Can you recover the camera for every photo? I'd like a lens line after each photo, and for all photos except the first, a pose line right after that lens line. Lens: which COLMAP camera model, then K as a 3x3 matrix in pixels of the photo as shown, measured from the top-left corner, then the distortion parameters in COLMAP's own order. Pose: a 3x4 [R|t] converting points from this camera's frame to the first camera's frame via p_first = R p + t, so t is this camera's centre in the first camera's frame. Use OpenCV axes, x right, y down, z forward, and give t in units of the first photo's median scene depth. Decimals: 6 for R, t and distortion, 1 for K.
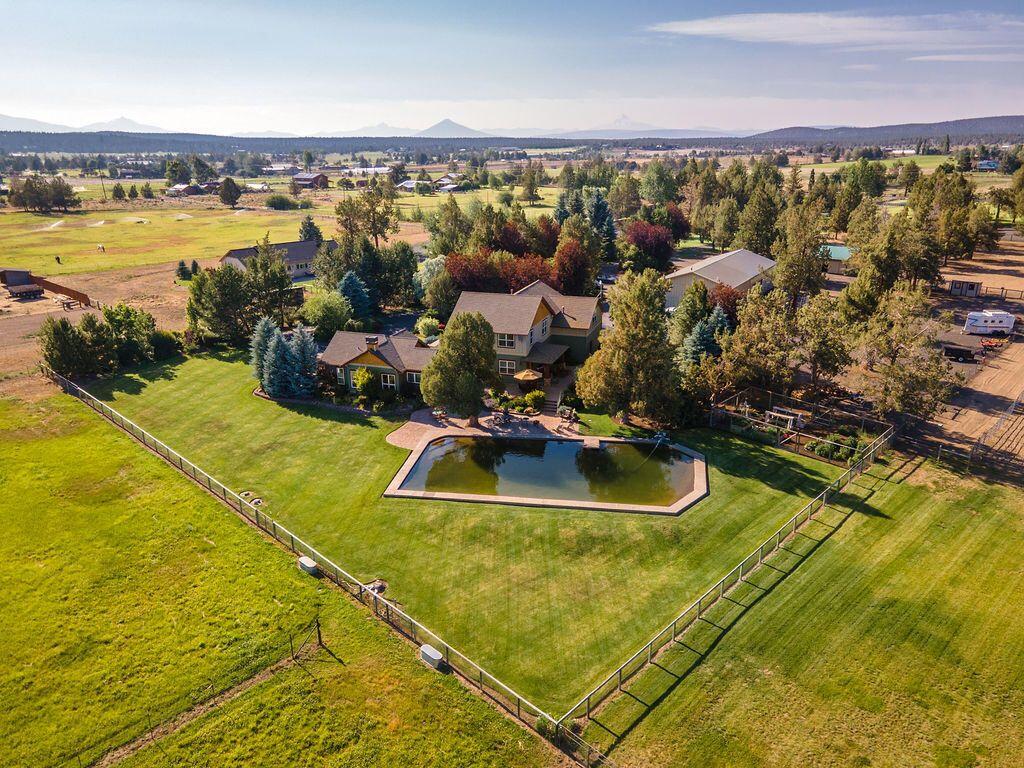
lens RADIAL K [[754.8, 0, 512.0], [0, 754.8, 384.0], [0, 0, 1]] dist [0.056600, 0.002272]
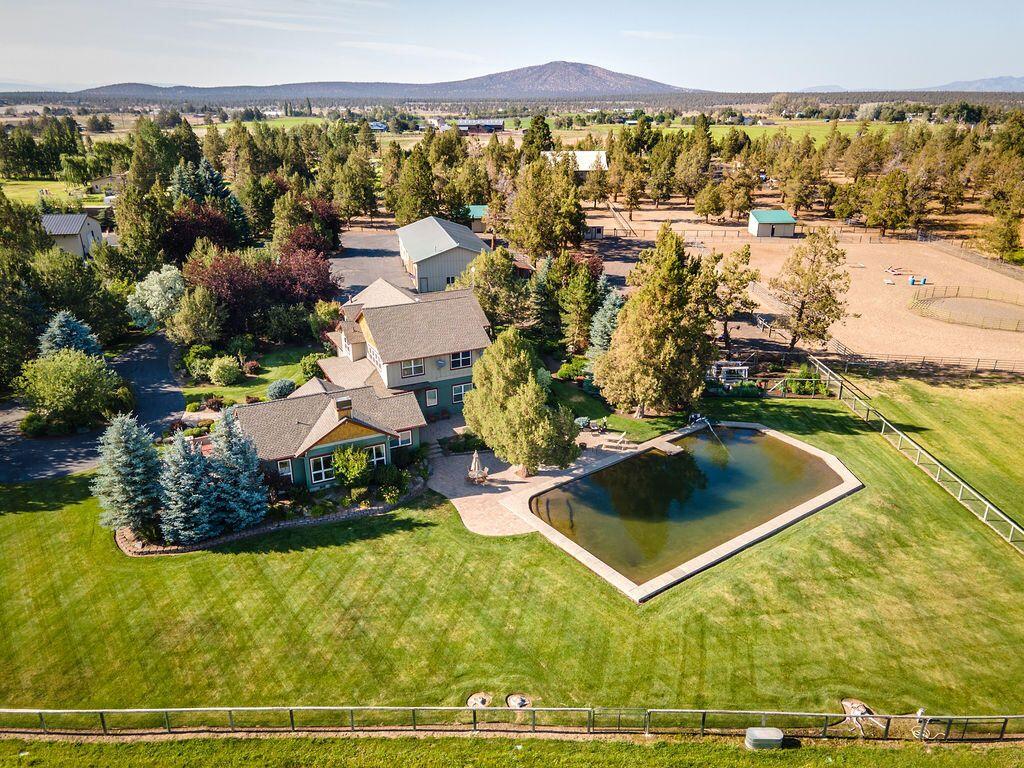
lens RADIAL K [[754.8, 0, 512.0], [0, 754.8, 384.0], [0, 0, 1]] dist [0.056600, 0.002272]
pose [[0.712259, -0.251446, 0.655333, -0.710519], [0.221293, 0.966462, 0.130308, -0.180668], [-0.666120, 0.052208, 0.744015, 0.564460]]
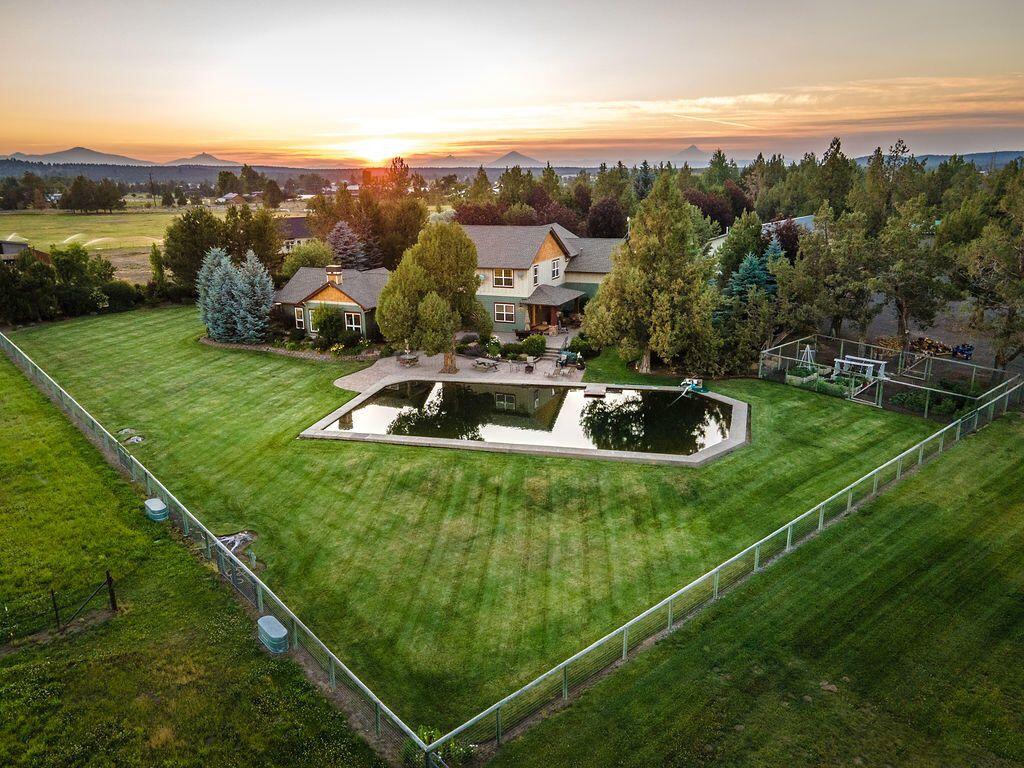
lens RADIAL K [[754.8, 0, 512.0], [0, 754.8, 384.0], [0, 0, 1]] dist [0.056600, 0.002272]
pose [[0.995715, 0.014048, -0.091397, 0.113750], [-0.018734, 0.998542, -0.050616, 0.141296], [0.090553, 0.052112, 0.994527, 0.299969]]
